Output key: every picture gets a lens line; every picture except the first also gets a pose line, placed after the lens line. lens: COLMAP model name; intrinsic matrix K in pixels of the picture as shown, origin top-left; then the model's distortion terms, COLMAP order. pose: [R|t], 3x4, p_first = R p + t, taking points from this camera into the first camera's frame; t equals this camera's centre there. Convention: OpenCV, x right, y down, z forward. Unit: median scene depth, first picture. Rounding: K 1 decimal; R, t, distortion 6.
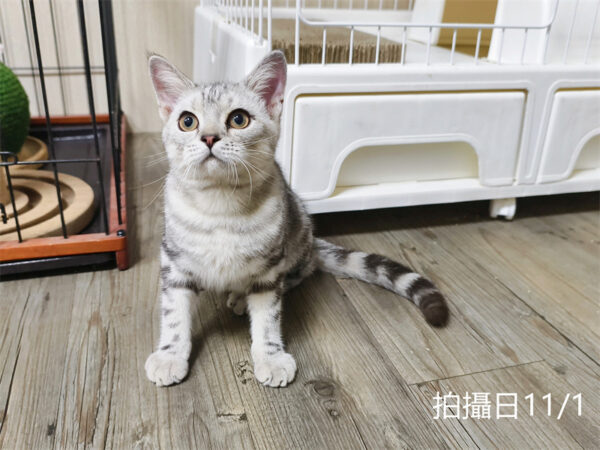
lens RADIAL K [[546.2, 0, 289.3], [0, 546.2, 233.6], [0, 0, 1]] dist [-0.020790, -0.026331]
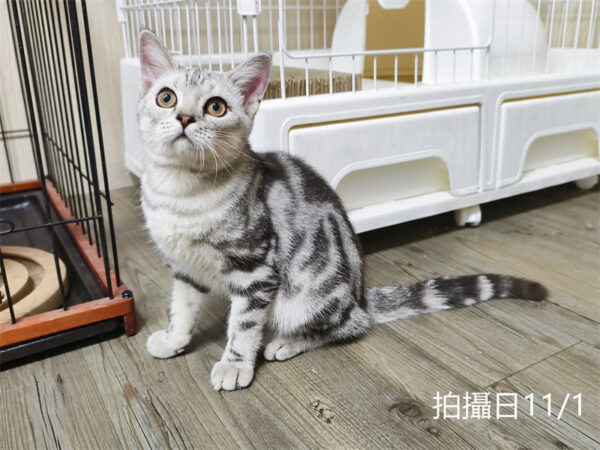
lens RADIAL K [[546.2, 0, 289.3], [0, 546.2, 233.6], [0, 0, 1]] dist [-0.020790, -0.026331]
pose [[0.966123, -0.143462, 0.214533, -0.200771], [0.161706, 0.984355, -0.069968, 0.005562], [-0.201139, 0.102289, 0.974207, 0.043129]]
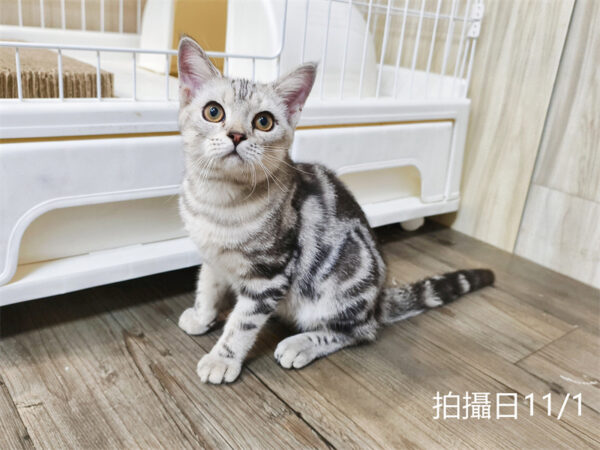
lens RADIAL K [[553.3, 0, 300.9], [0, 553.3, 212.8], [0, 0, 1]] dist [0.005188, 0.000825]
pose [[0.915700, -0.071994, 0.395361, 0.138154], [0.106147, 0.992212, -0.065171, -0.068182], [-0.387590, 0.101643, 0.916211, 0.183706]]
